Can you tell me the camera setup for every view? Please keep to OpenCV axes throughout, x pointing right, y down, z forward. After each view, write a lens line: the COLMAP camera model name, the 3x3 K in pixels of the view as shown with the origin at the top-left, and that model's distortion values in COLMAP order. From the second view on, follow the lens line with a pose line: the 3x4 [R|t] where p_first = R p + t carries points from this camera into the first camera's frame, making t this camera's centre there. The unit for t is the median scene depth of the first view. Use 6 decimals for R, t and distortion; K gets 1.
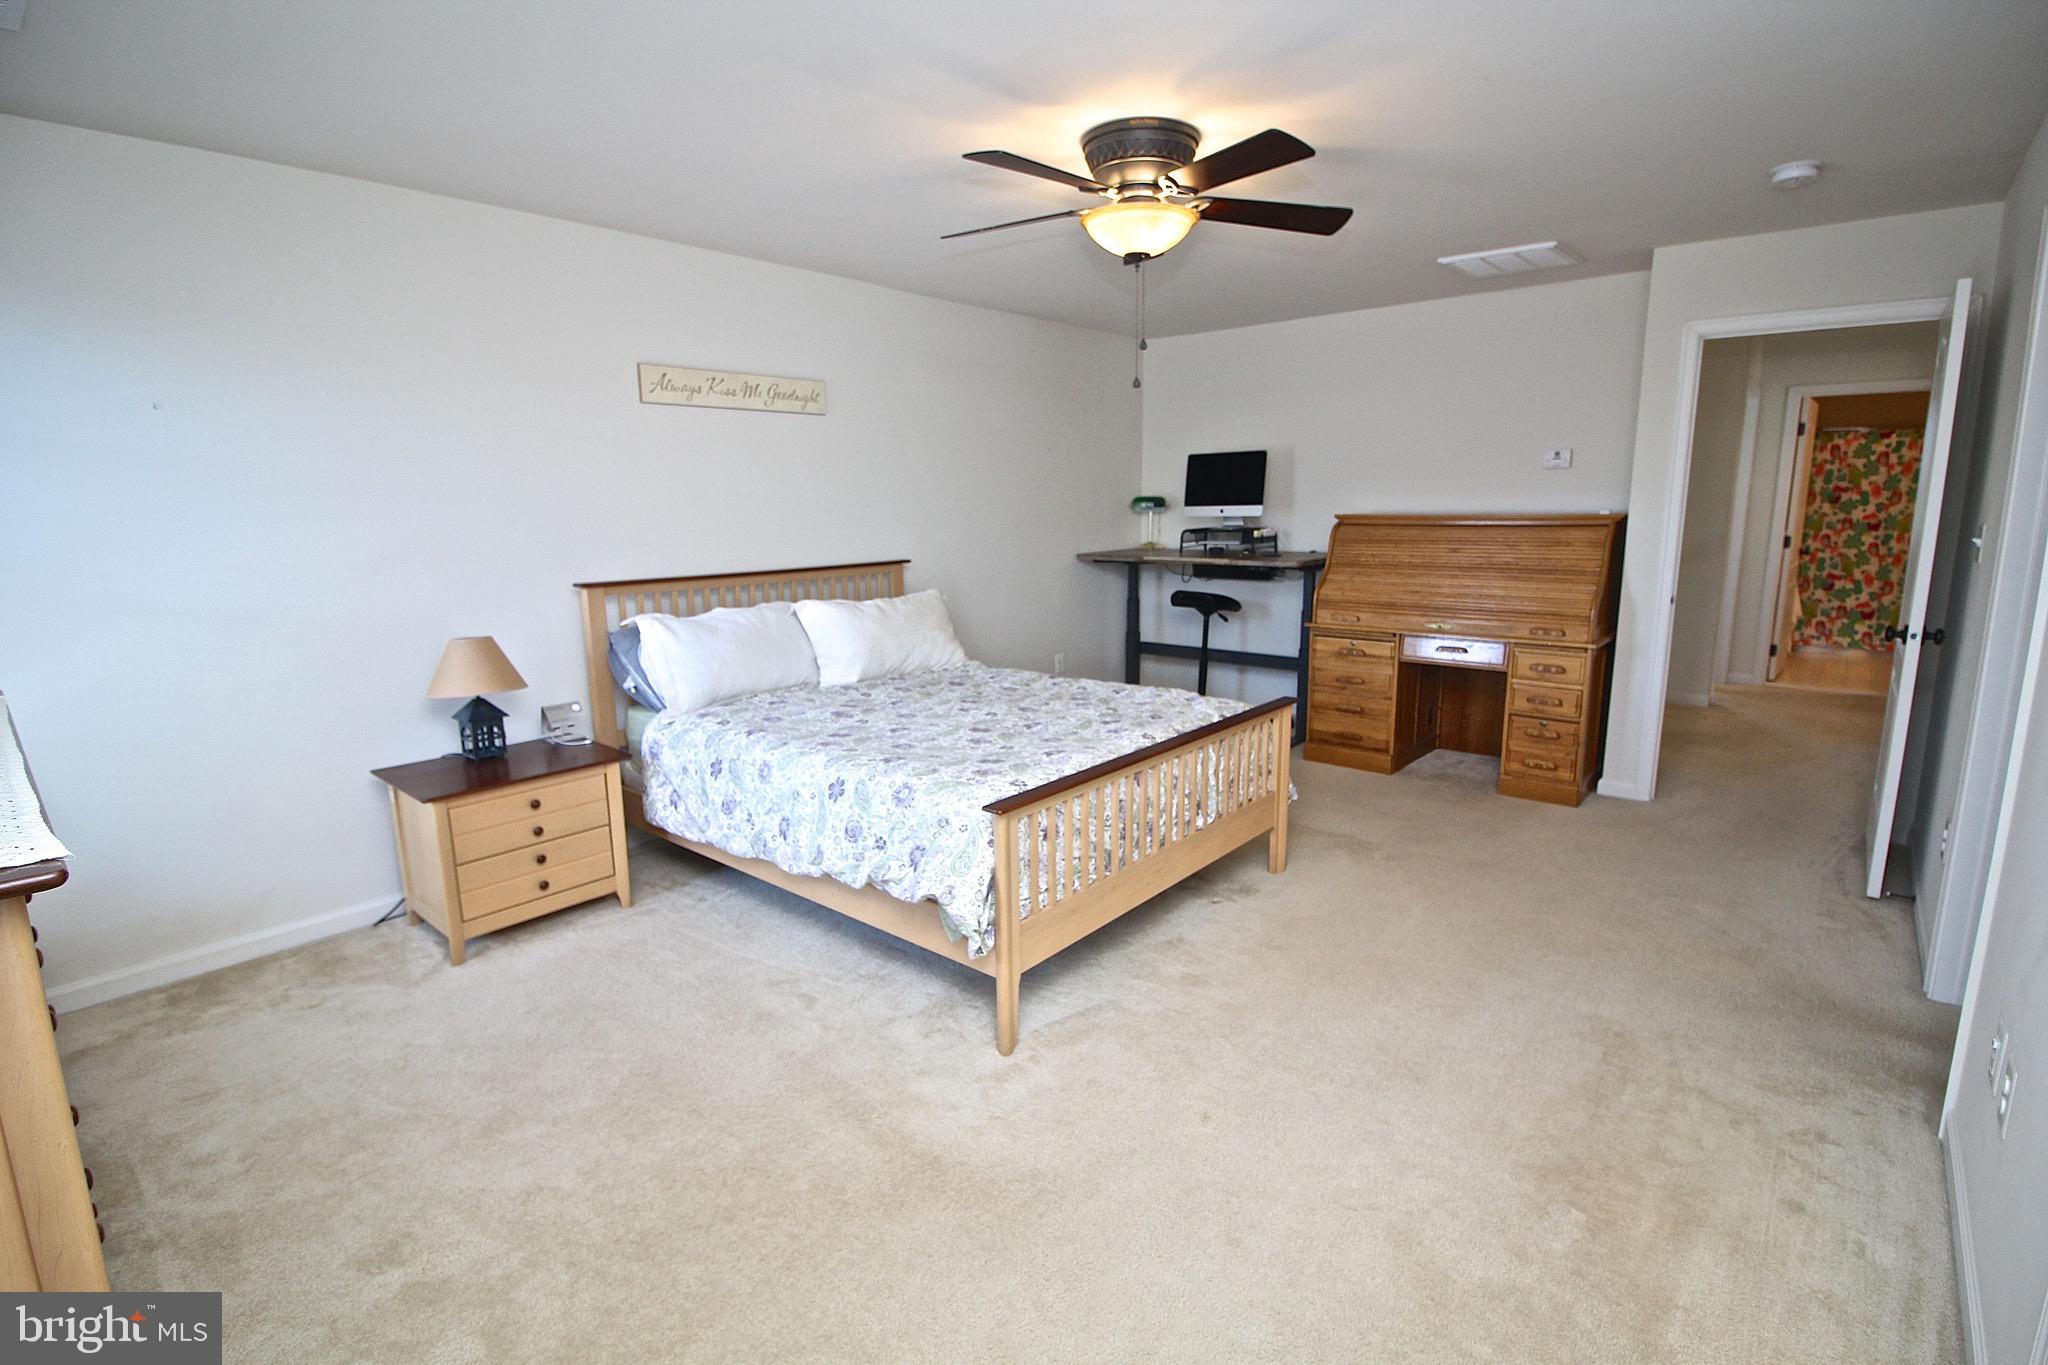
lens RADIAL K [[956.5, 0, 1028.9], [0, 956.5, 681.6], [0, 0, 1]] dist [0.000717, -0.014518]
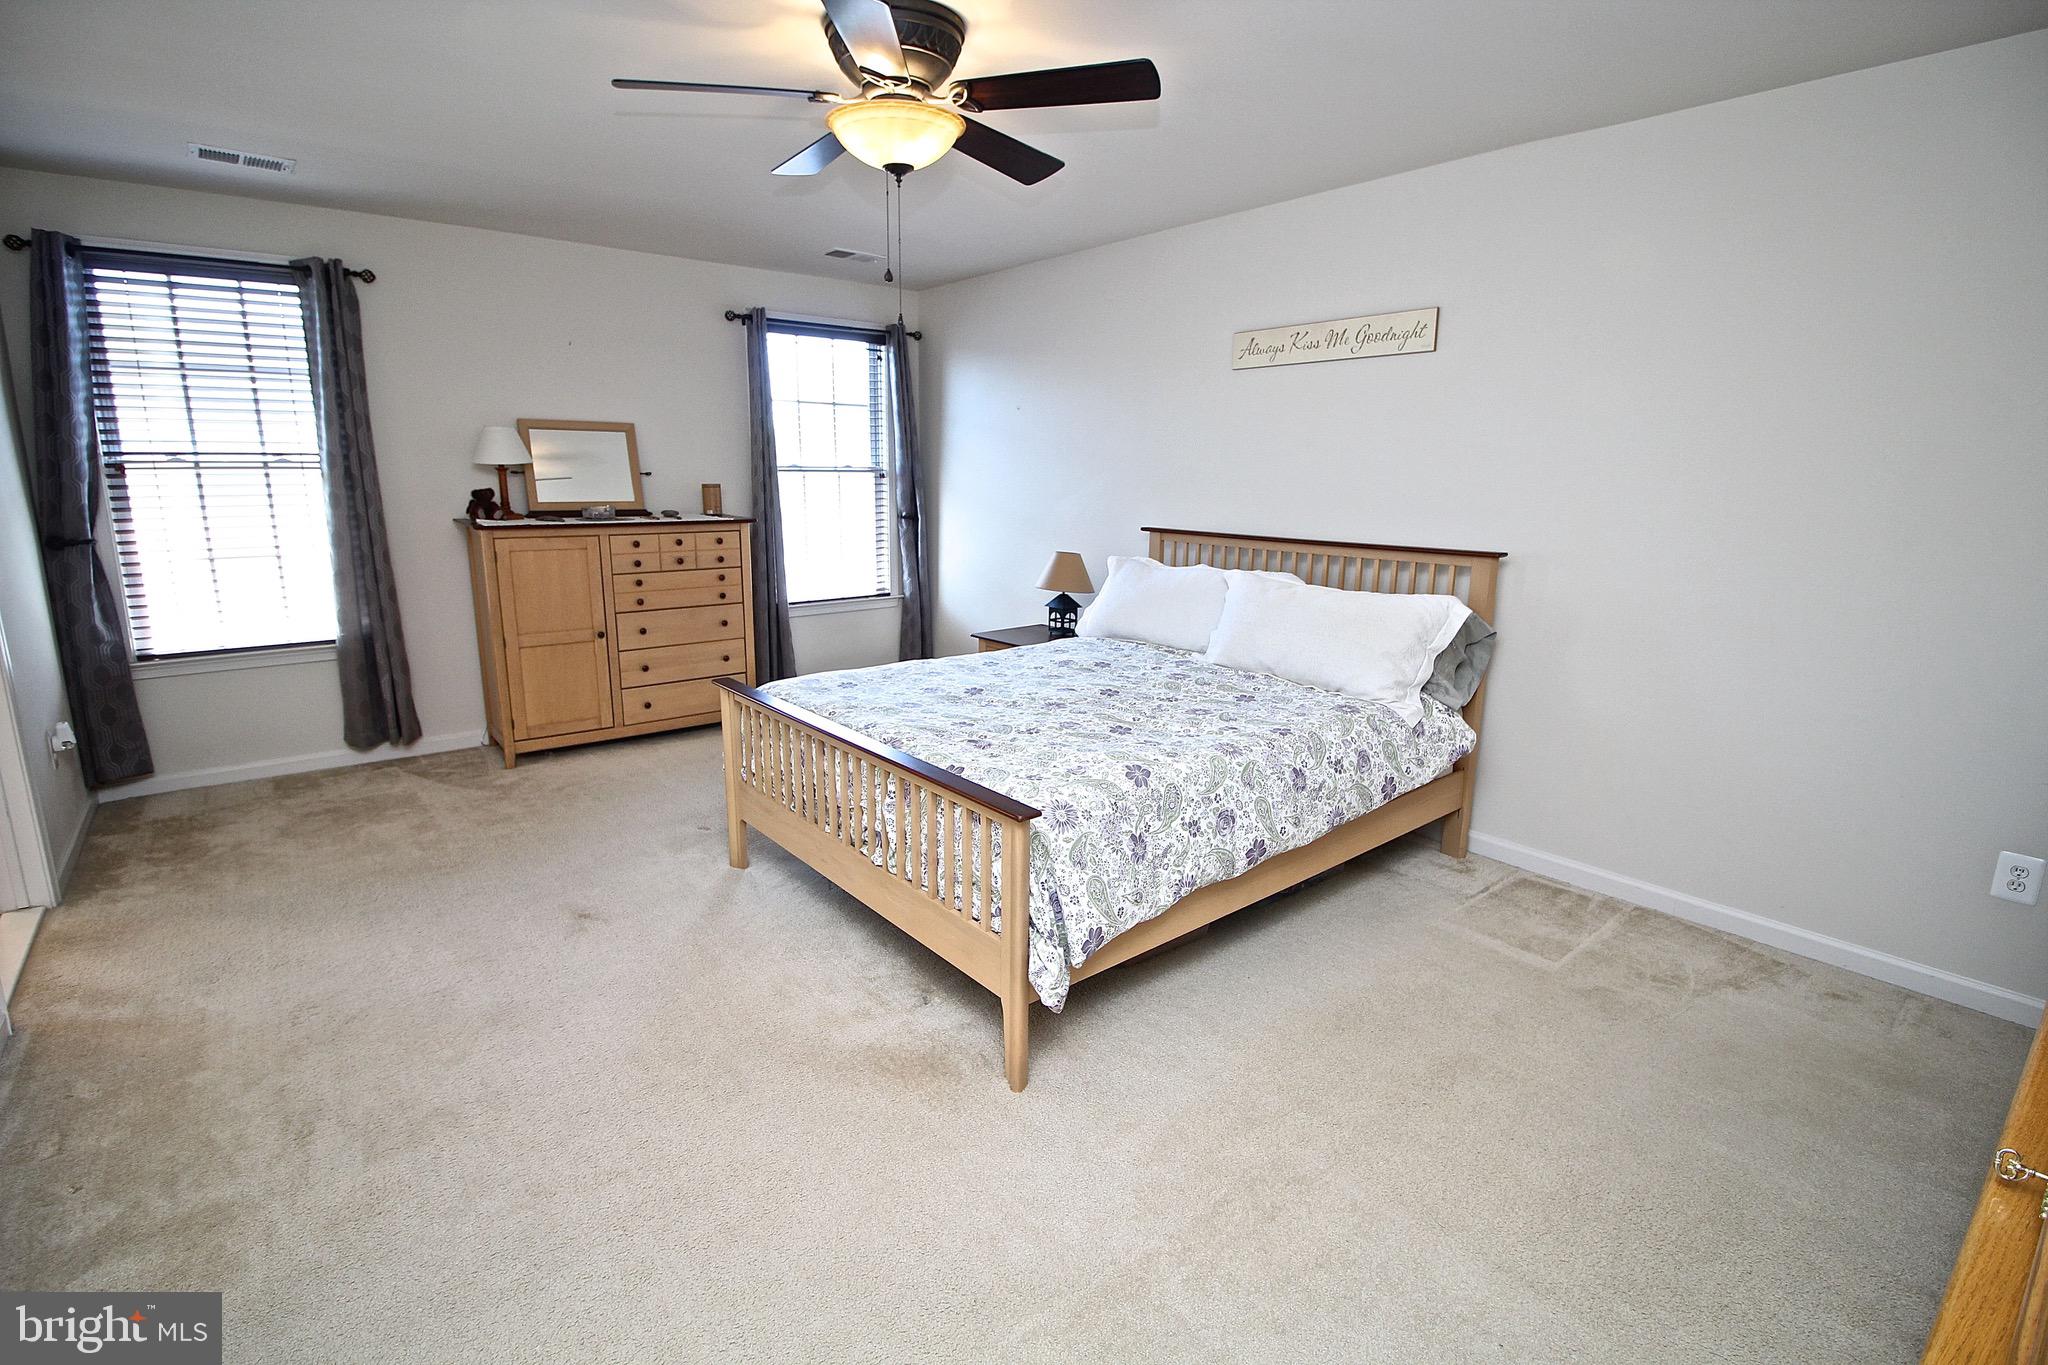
lens RADIAL K [[956.5, 0, 1028.9], [0, 956.5, 681.6], [0, 0, 1]] dist [0.000717, -0.014518]
pose [[-0.177879, 0.227550, -0.957382, 0.846194], [-0.187768, 0.947174, 0.260010, -0.219309], [0.965972, 0.226016, -0.125755, 1.112584]]
